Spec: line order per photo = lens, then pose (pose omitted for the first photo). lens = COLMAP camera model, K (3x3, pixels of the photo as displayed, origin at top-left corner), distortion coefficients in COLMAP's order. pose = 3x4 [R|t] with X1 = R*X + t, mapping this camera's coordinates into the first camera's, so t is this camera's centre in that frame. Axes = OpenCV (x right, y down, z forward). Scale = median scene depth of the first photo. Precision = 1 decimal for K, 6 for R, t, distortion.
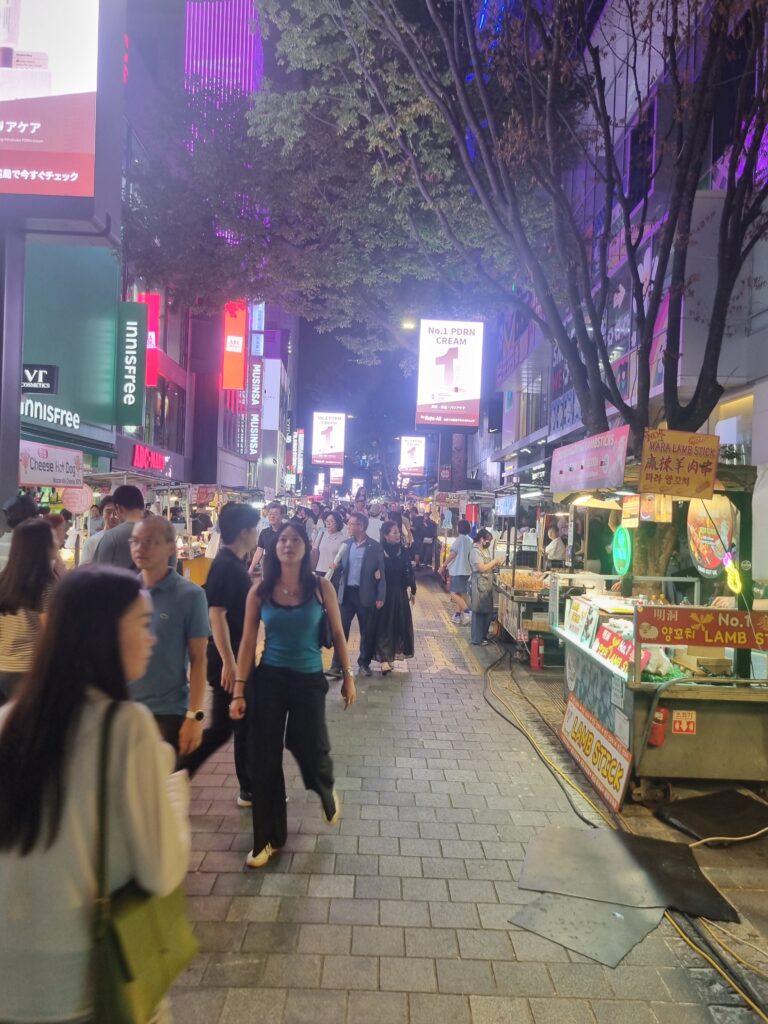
lens RADIAL K [[778.7, 0, 384.0], [0, 778.7, 512.0], [0, 0, 1]] dist [0.004987, 0.000665]
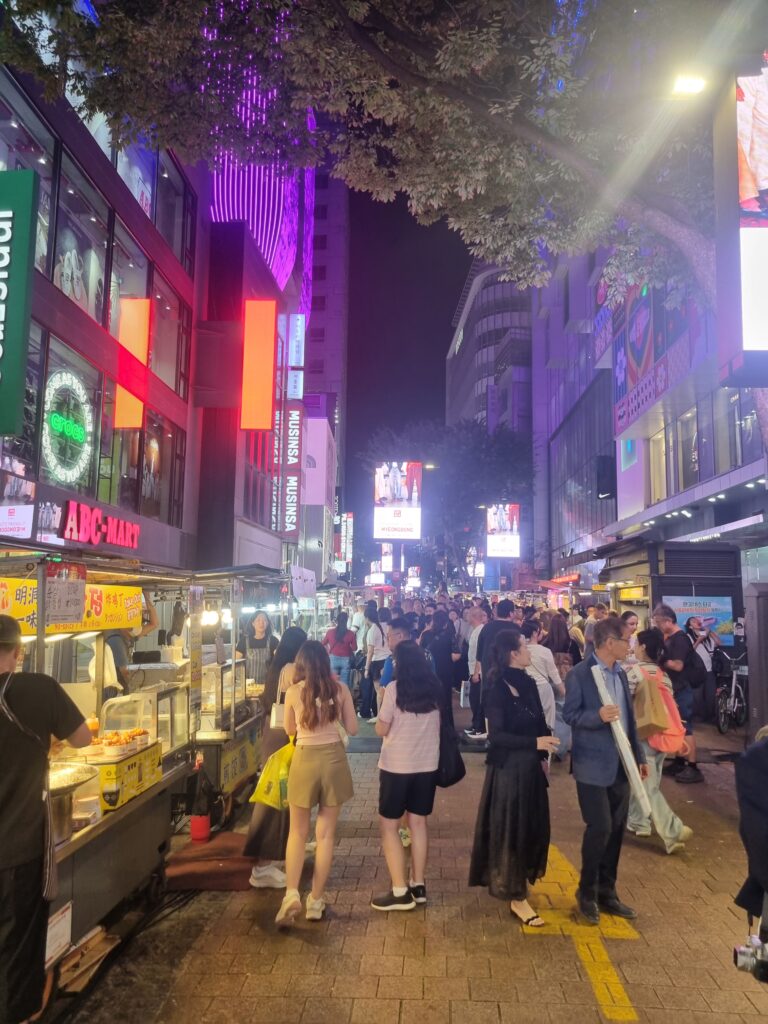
lens RADIAL K [[764.5, 0, 384.0], [0, 764.5, 512.0], [0, 0, 1]] dist [-0.002395, -0.000366]
pose [[0.998055, -0.025359, -0.056948, -0.038662], [0.018532, 0.992918, -0.117346, -0.005875], [0.059520, 0.116062, 0.991457, 0.291566]]
